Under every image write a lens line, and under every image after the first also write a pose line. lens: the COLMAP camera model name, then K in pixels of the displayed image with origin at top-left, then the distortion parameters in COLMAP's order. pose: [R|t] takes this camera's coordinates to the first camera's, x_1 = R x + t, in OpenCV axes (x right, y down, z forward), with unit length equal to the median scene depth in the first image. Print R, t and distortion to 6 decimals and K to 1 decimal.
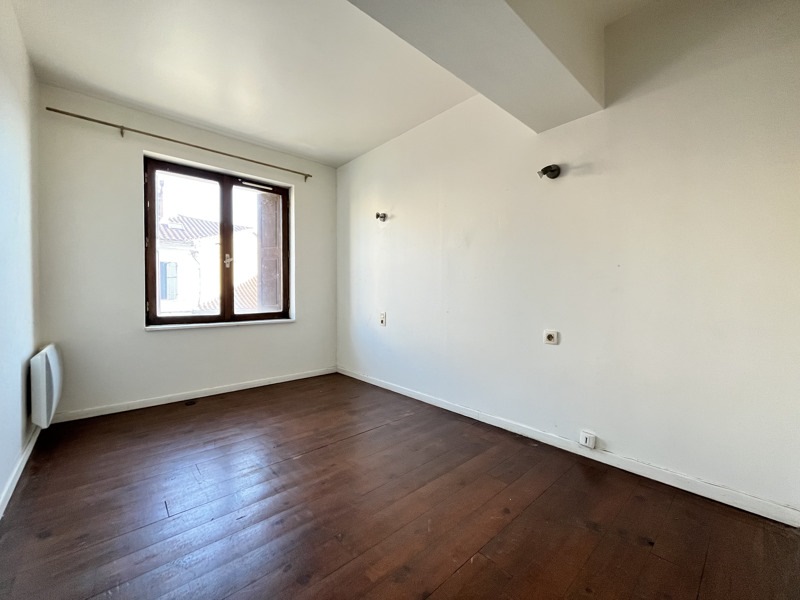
lens RADIAL K [[327.0, 0, 400.0], [0, 327.0, 300.0], [0, 0, 1]] dist [-0.002670, -0.000292]
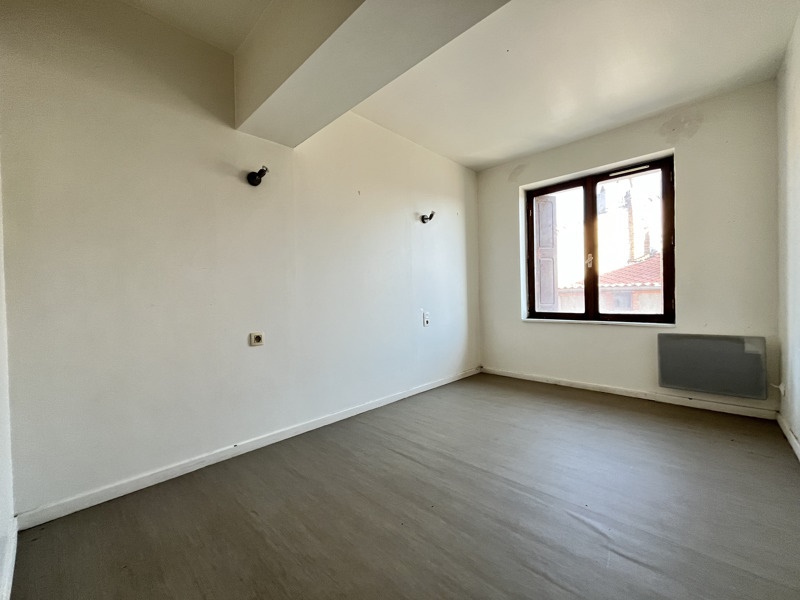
lens RADIAL K [[327.0, 0, 400.0], [0, 327.0, 300.0], [0, 0, 1]] dist [-0.002670, -0.000292]
pose [[0.071639, 0.008172, -0.997397, 0.448824], [-0.000920, 0.999967, 0.008127, -0.004407], [0.997430, 0.000336, 0.071644, 0.342096]]
